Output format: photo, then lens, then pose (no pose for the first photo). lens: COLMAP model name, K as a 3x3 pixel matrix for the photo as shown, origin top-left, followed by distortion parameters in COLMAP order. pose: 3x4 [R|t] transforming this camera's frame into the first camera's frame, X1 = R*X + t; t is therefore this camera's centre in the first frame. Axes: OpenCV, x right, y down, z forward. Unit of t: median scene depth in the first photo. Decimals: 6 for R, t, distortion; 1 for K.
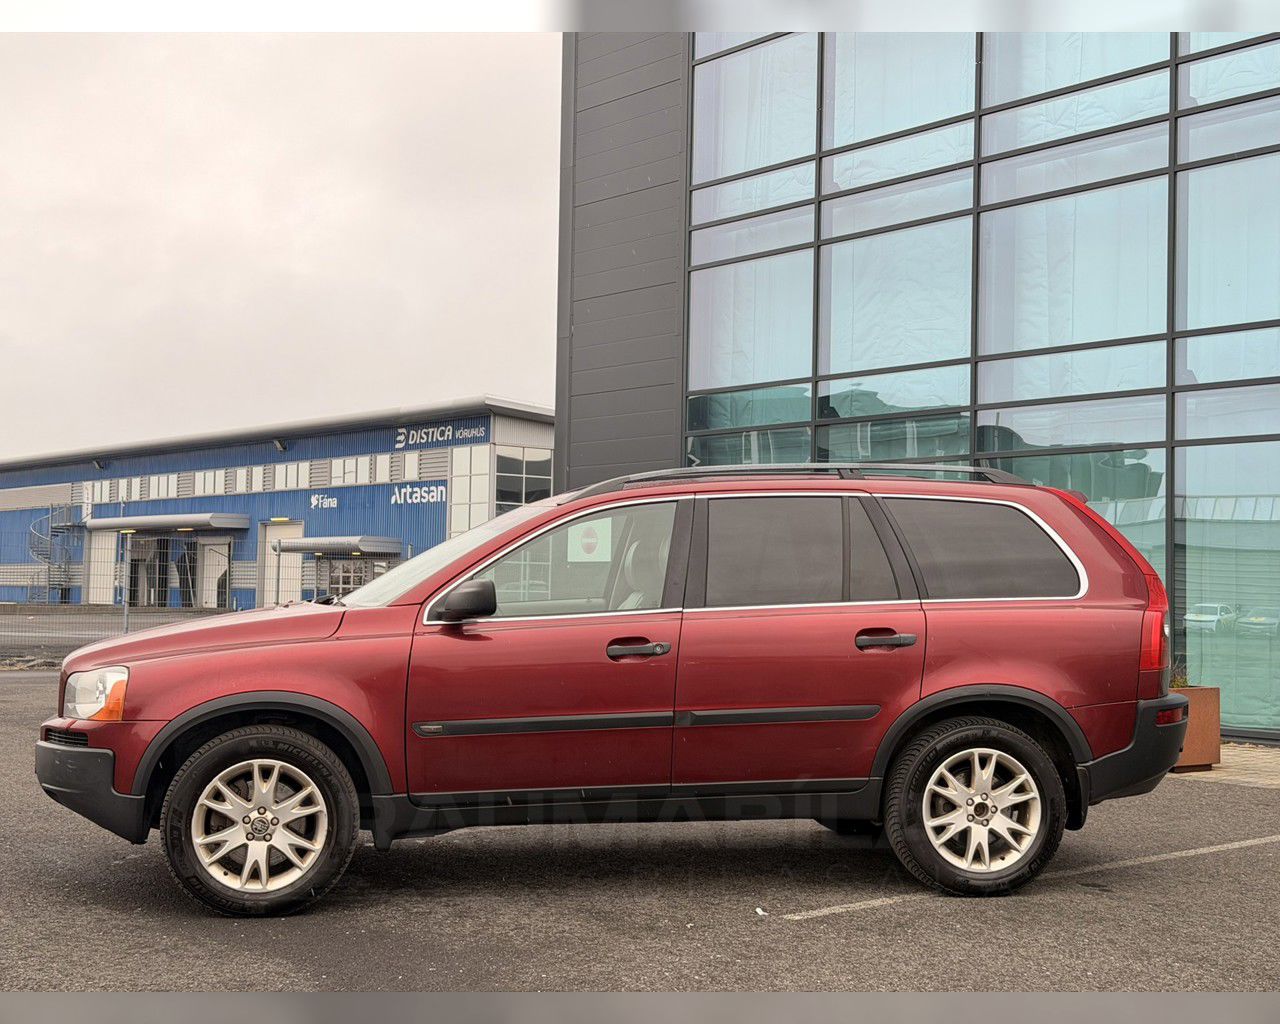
lens RADIAL K [[1749.0, 0, 634.0], [0, 1749.0, 511.1], [0, 0, 1]] dist [0.131963, -0.137896]
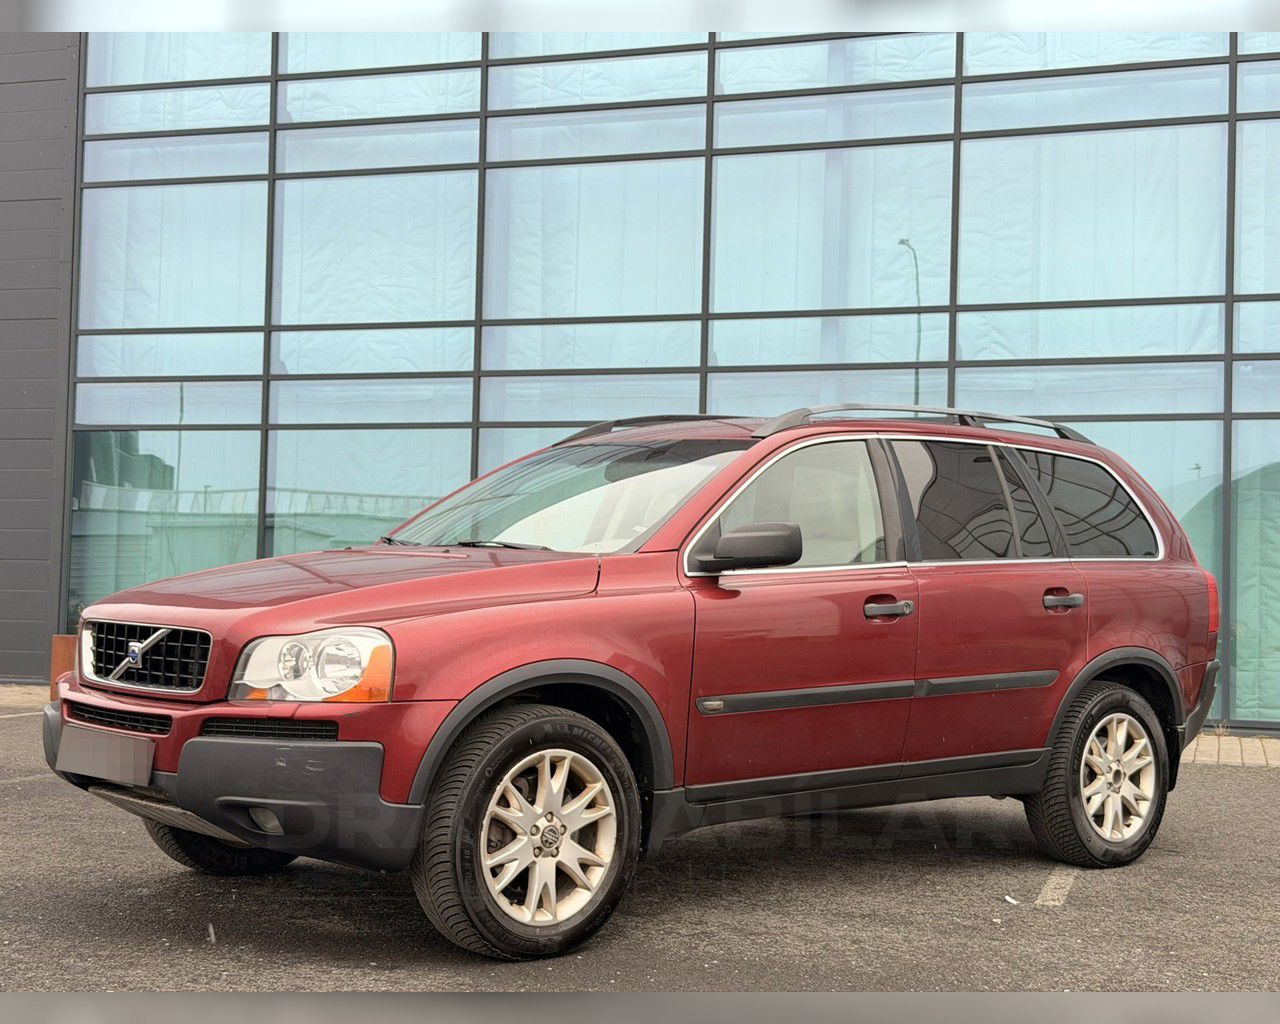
lens RADIAL K [[1752.7, 0, 640.0], [0, 1752.7, 560.8], [0, 0, 1]] dist [0.108372, -0.084063]
pose [[0.845919, 0.018772, 0.532981, -0.541862], [-0.037097, 0.999031, 0.023692, 0.038251], [-0.532020, -0.039814, 0.845795, 0.324918]]
